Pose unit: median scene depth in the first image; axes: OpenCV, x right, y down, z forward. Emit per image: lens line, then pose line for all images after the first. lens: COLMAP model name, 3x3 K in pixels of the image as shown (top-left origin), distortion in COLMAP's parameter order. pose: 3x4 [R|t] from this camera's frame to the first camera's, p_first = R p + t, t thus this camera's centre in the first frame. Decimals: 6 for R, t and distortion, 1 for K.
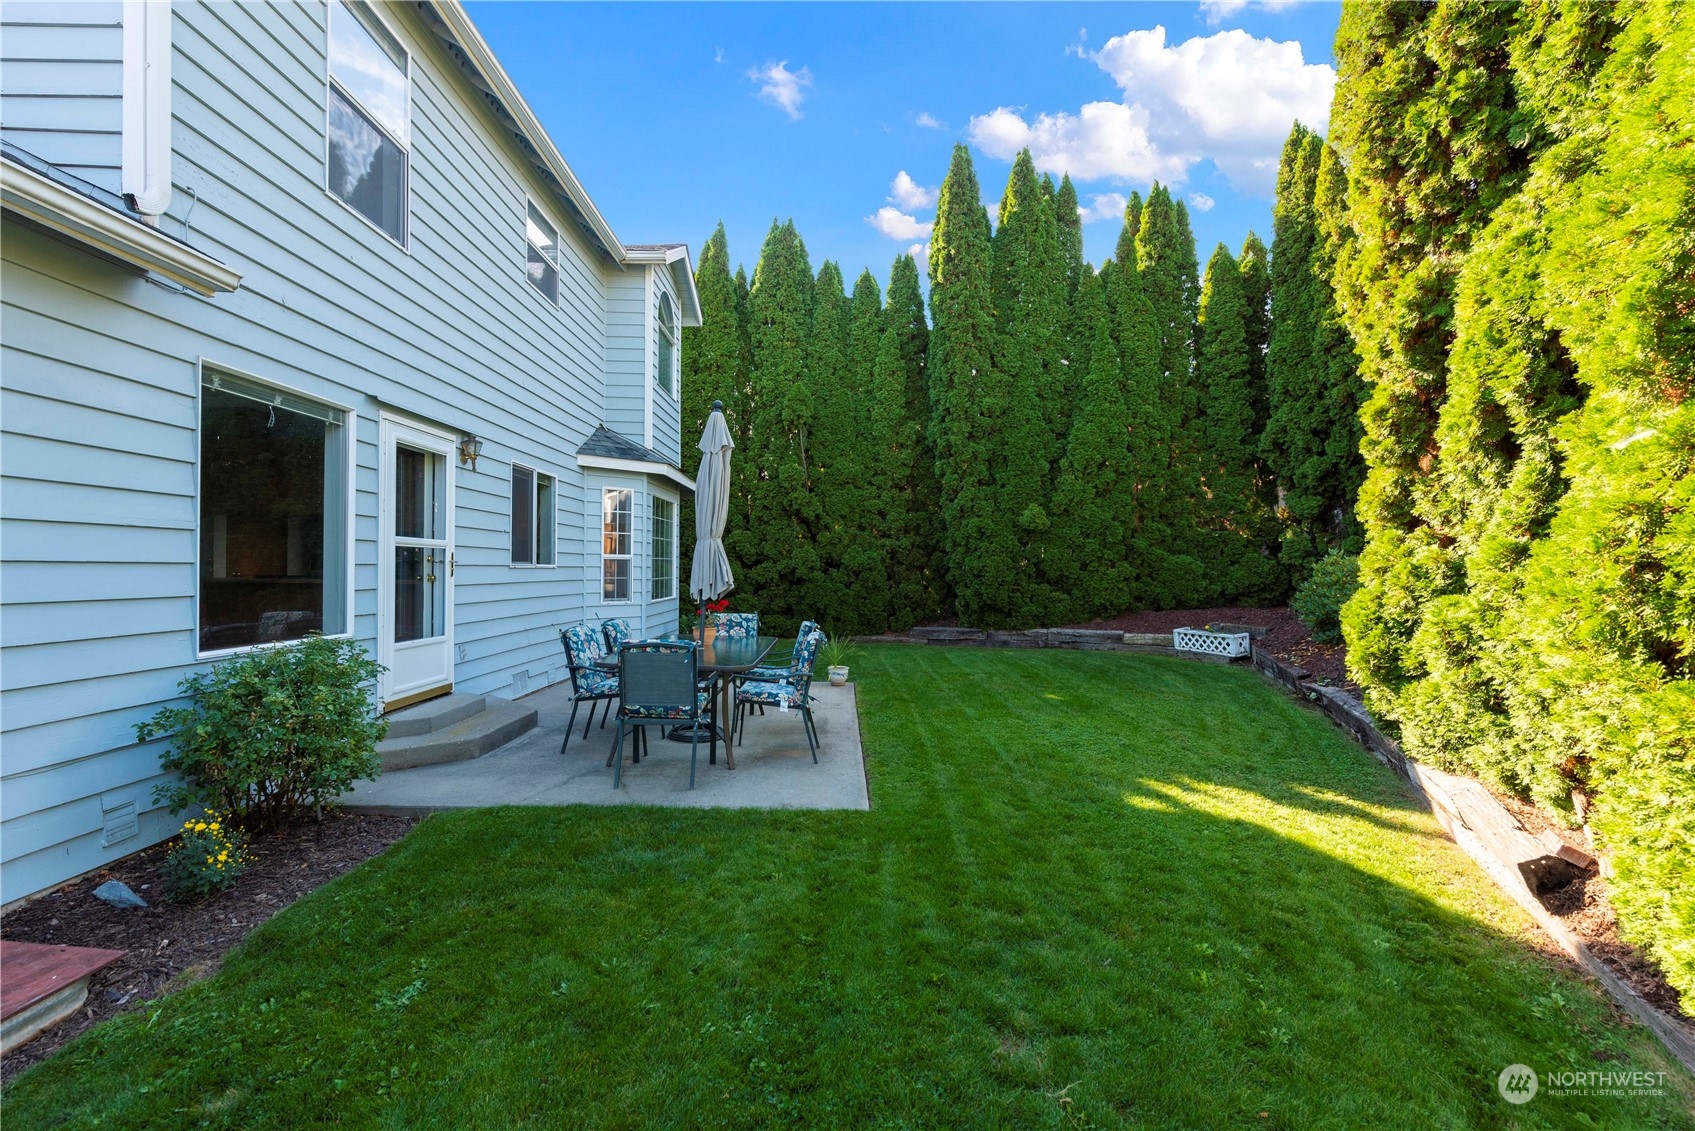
lens RADIAL K [[739.8, 0, 836.7], [0, 739.8, 566.7], [0, 0, 1]] dist [0.005027, -0.000355]
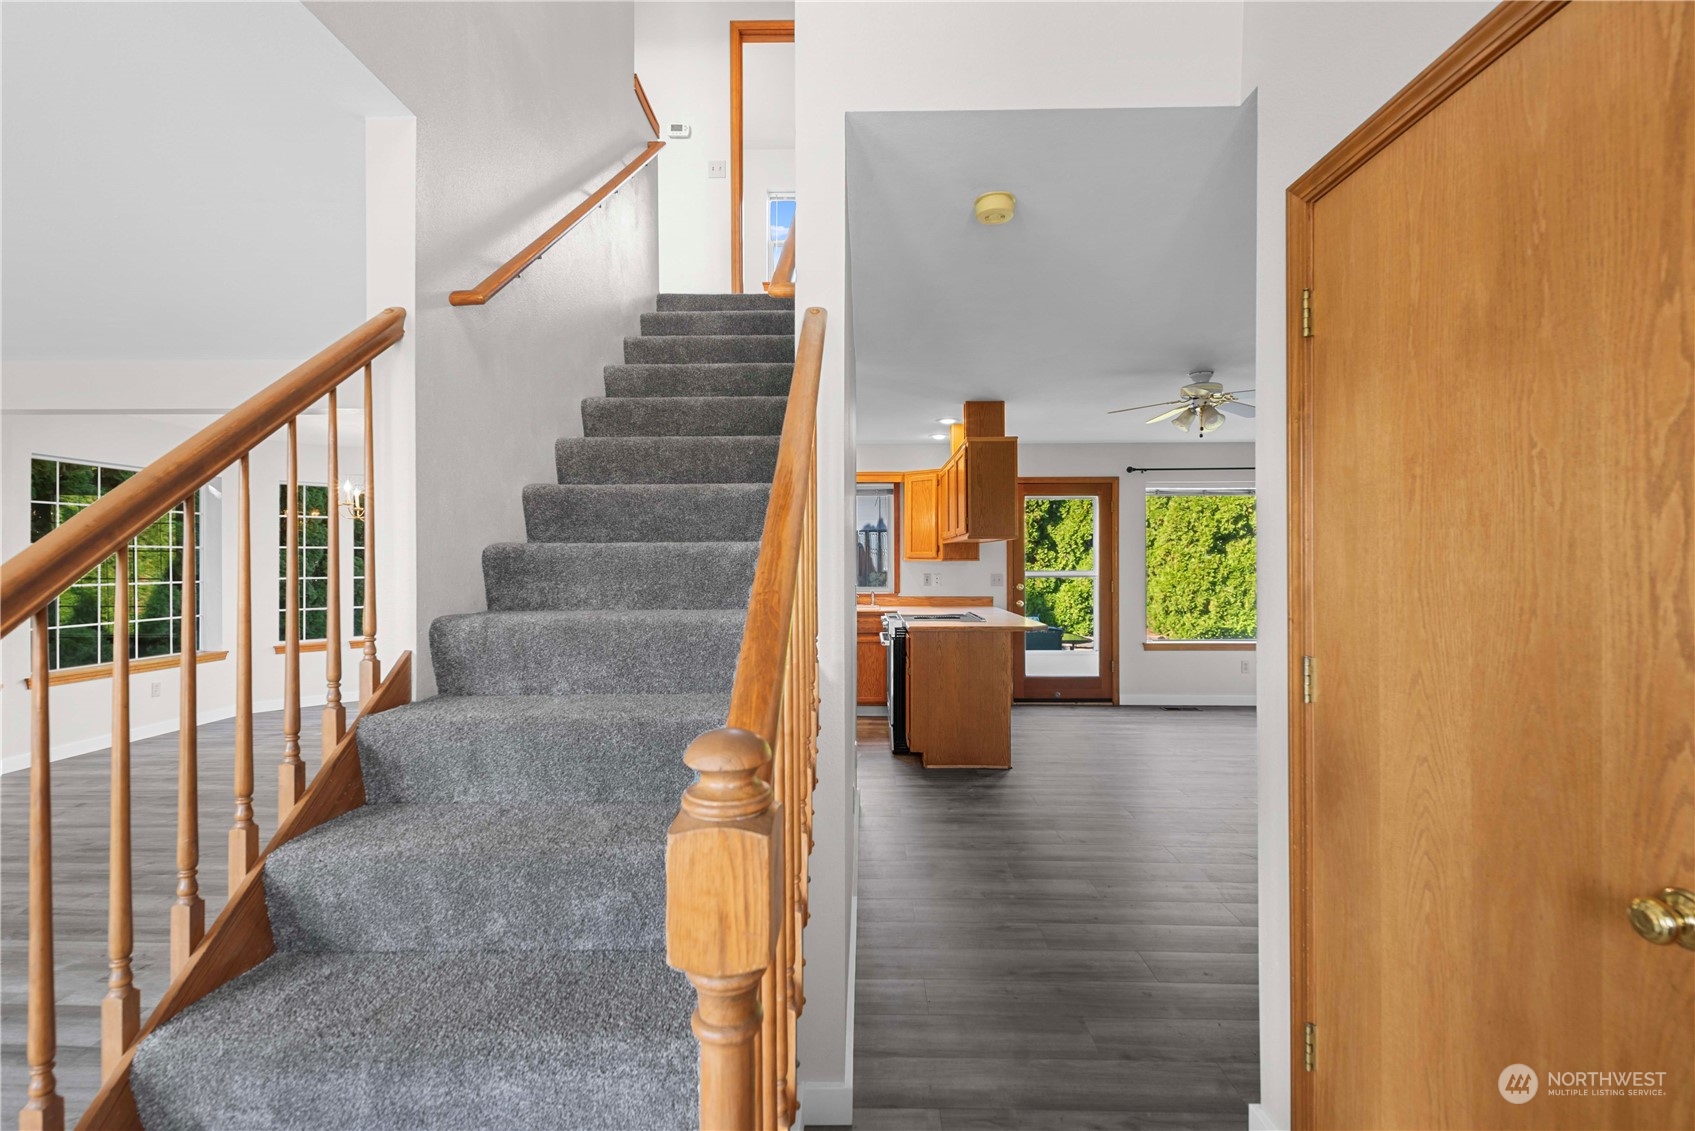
lens RADIAL K [[739.8, 0, 850.0], [0, 739.8, 563.4], [0, 0, 1]] dist [0.005027, -0.000355]
pose [[0.023193, -0.004840, 0.999719, -0.861790], [-0.003690, 0.999981, 0.004927, -0.022691], [-0.999724, -0.003803, 0.023175, 0.631941]]
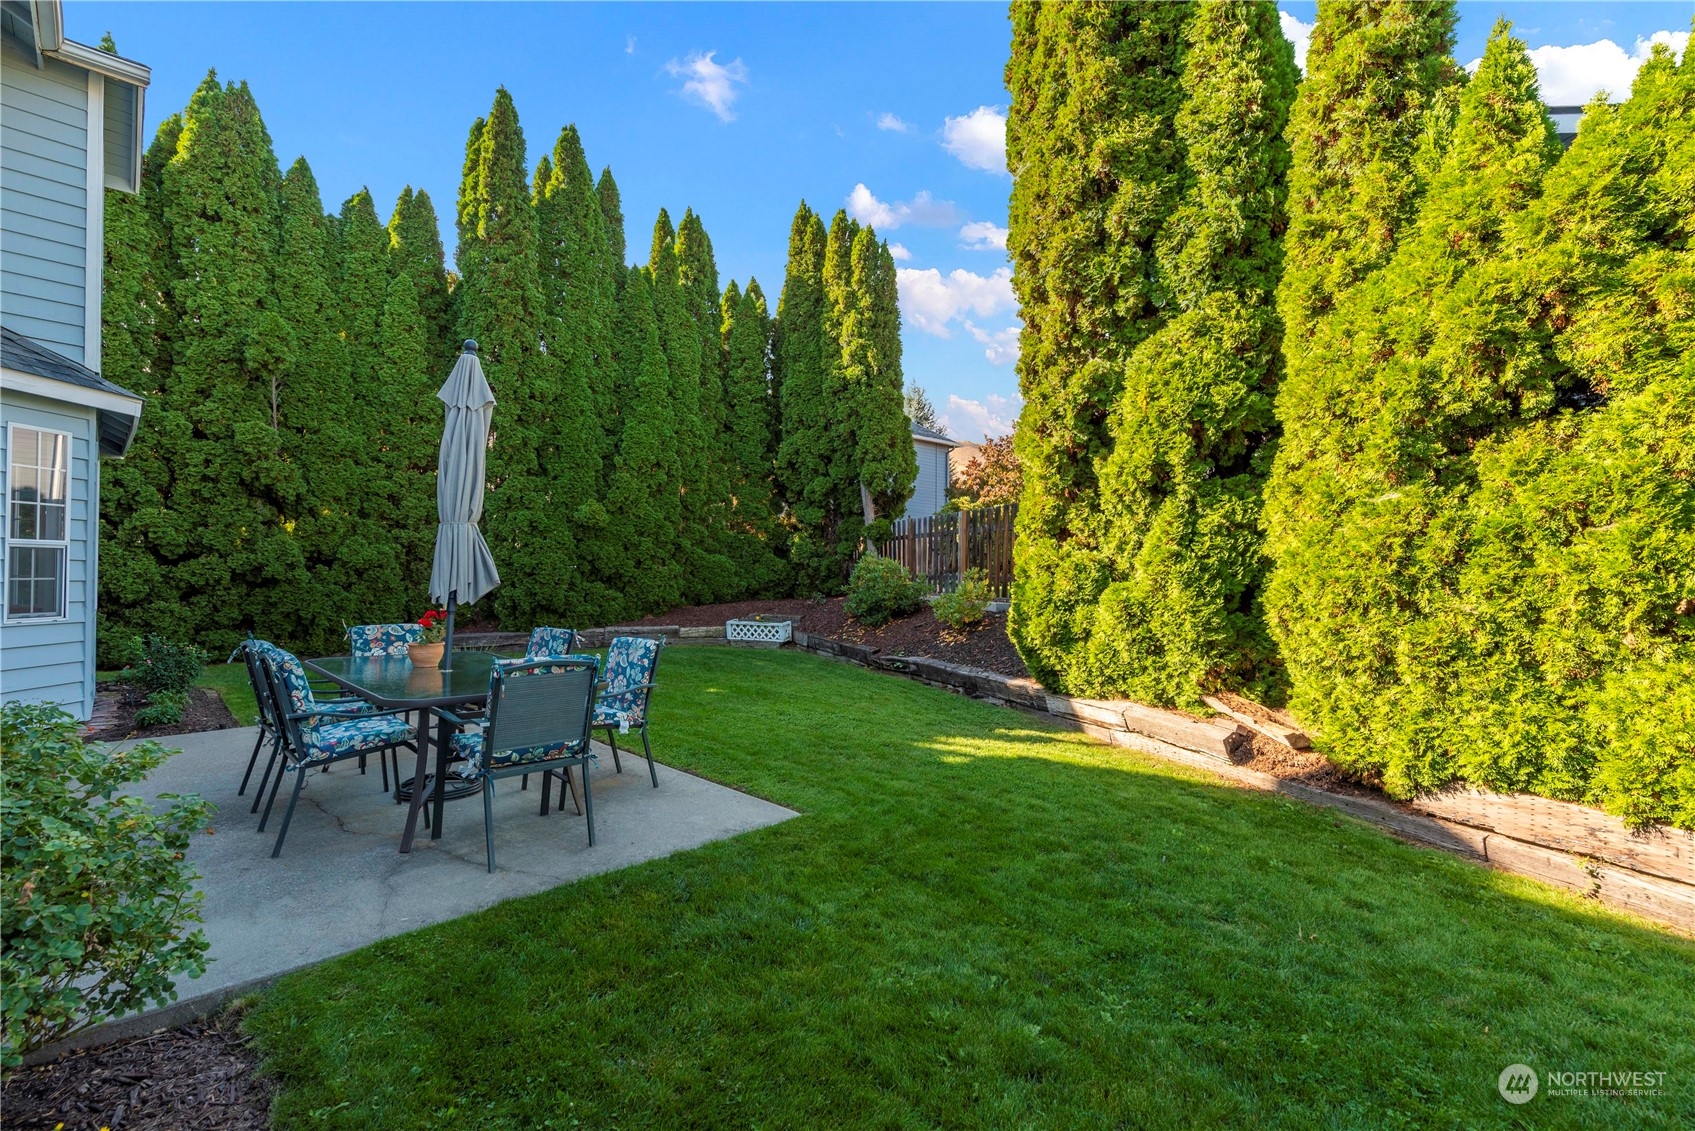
lens RADIAL K [[739.8, 0, 838.4], [0, 739.8, 565.6], [0, 0, 1]] dist [0.005027, -0.000355]
pose [[0.712239, 0.004129, 0.701925, -0.214714], [-0.003956, 0.999990, -0.001868, 0.002525], [-0.701926, -0.001446, 0.712249, 0.100710]]
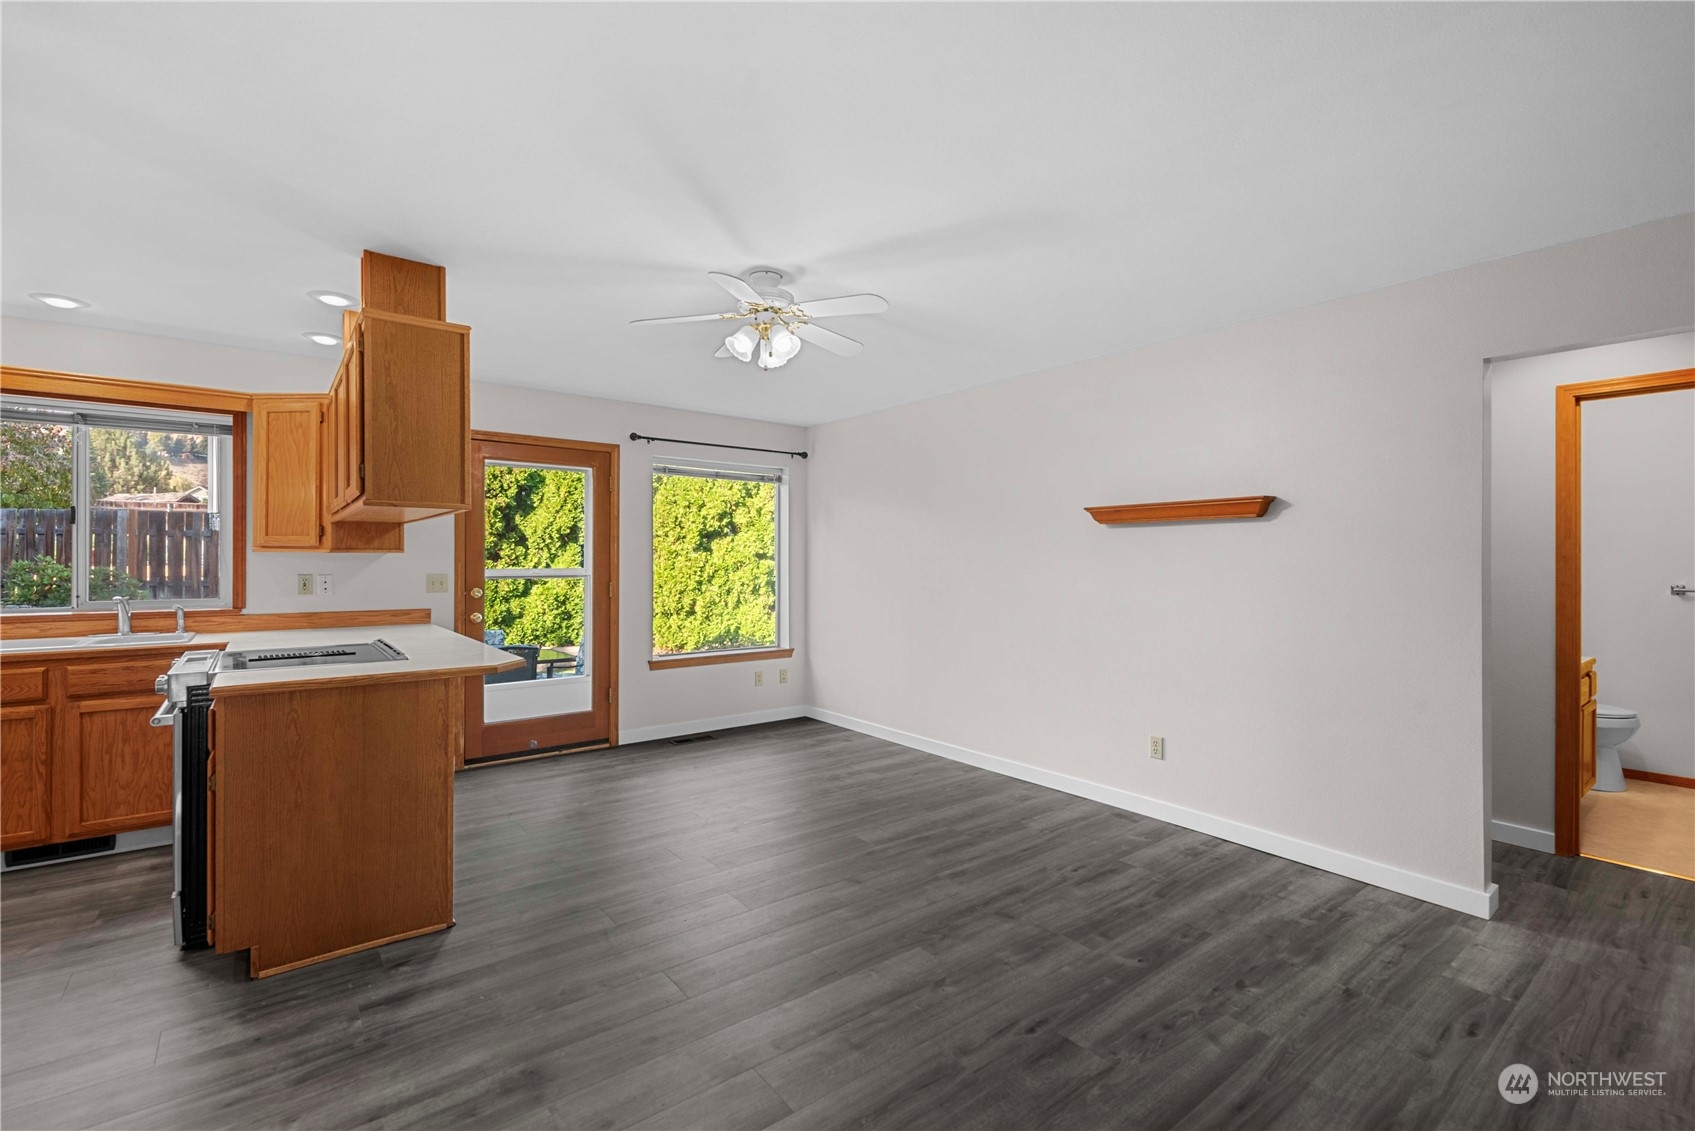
lens RADIAL K [[739.8, 0, 850.4], [0, 739.8, 560.1], [0, 0, 1]] dist [0.005027, -0.000355]
pose [[-0.618481, -0.002538, 0.785795, -0.716192], [-0.008937, 0.999953, -0.003805, -0.019621], [-0.785749, -0.009376, -0.618475, 0.600655]]
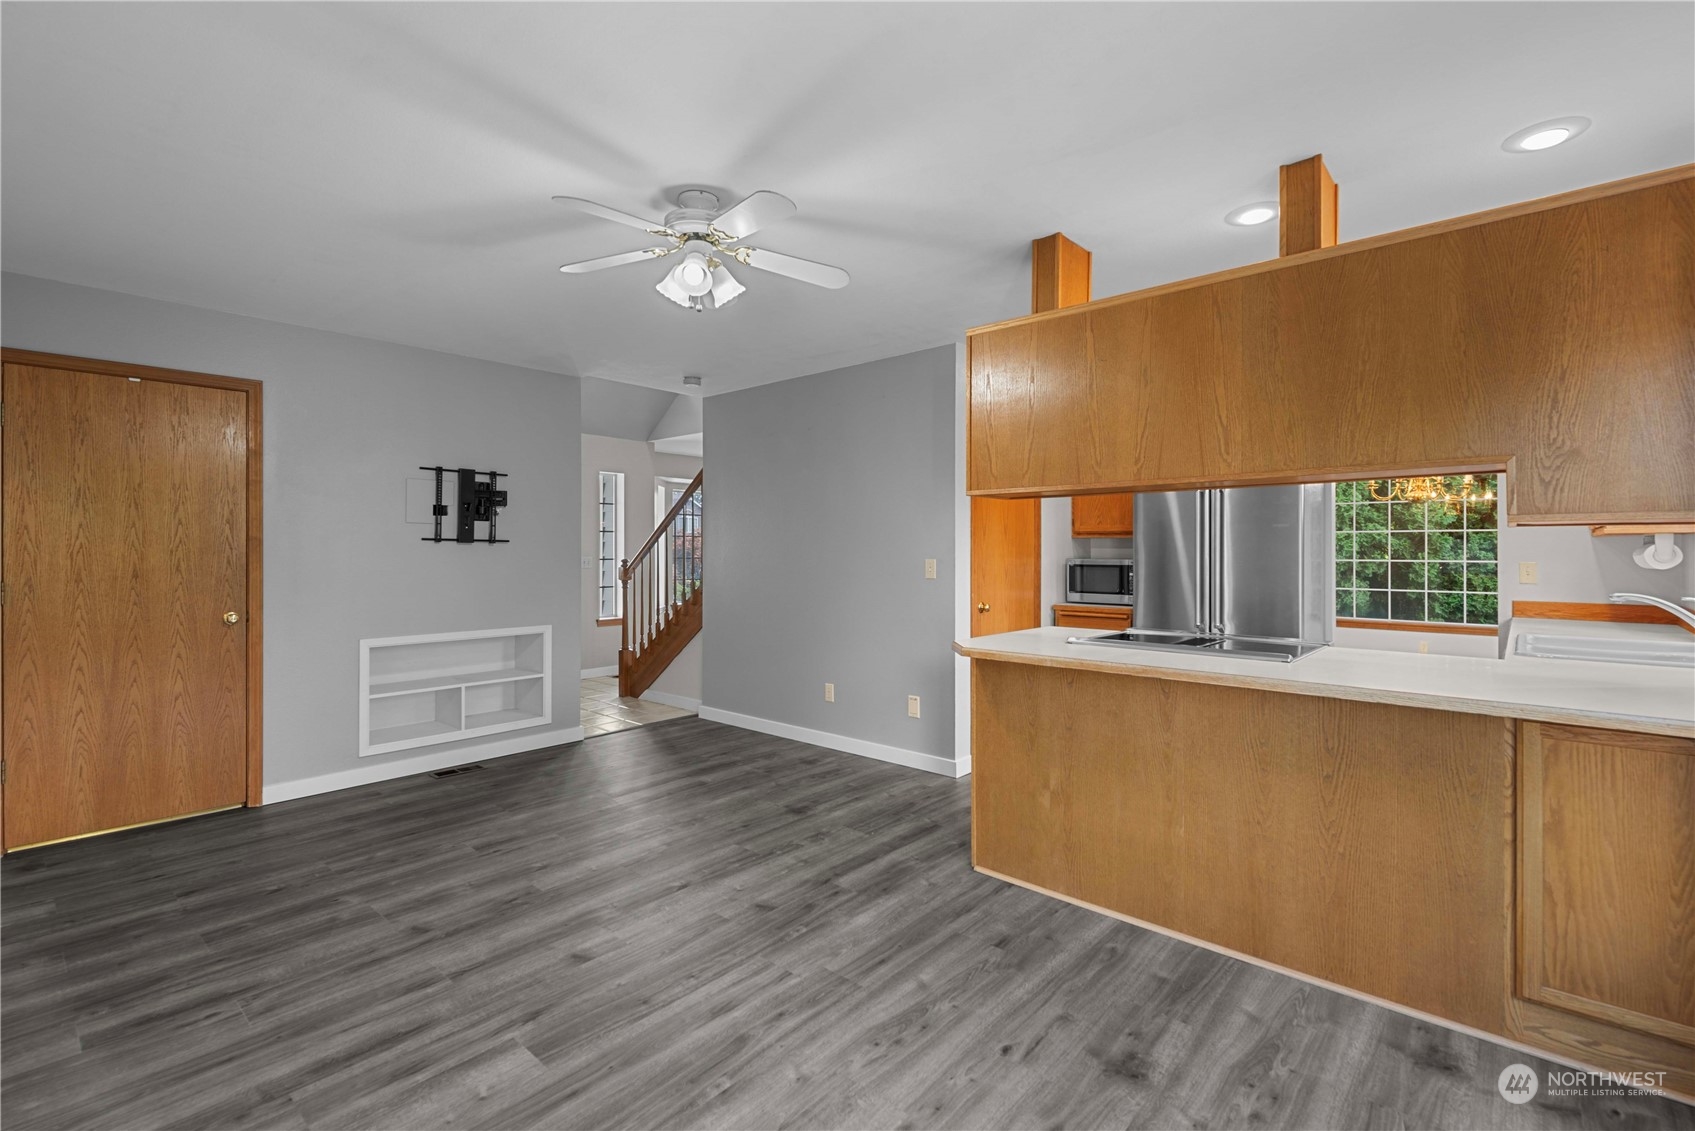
lens RADIAL K [[739.8, 0, 841.5], [0, 739.8, 551.8], [0, 0, 1]] dist [0.005027, -0.000355]
pose [[0.748086, -0.002532, -0.663597, -0.368342], [0.006932, 0.999968, 0.004000, -0.016724], [0.663565, -0.007592, 0.748080, 0.363630]]
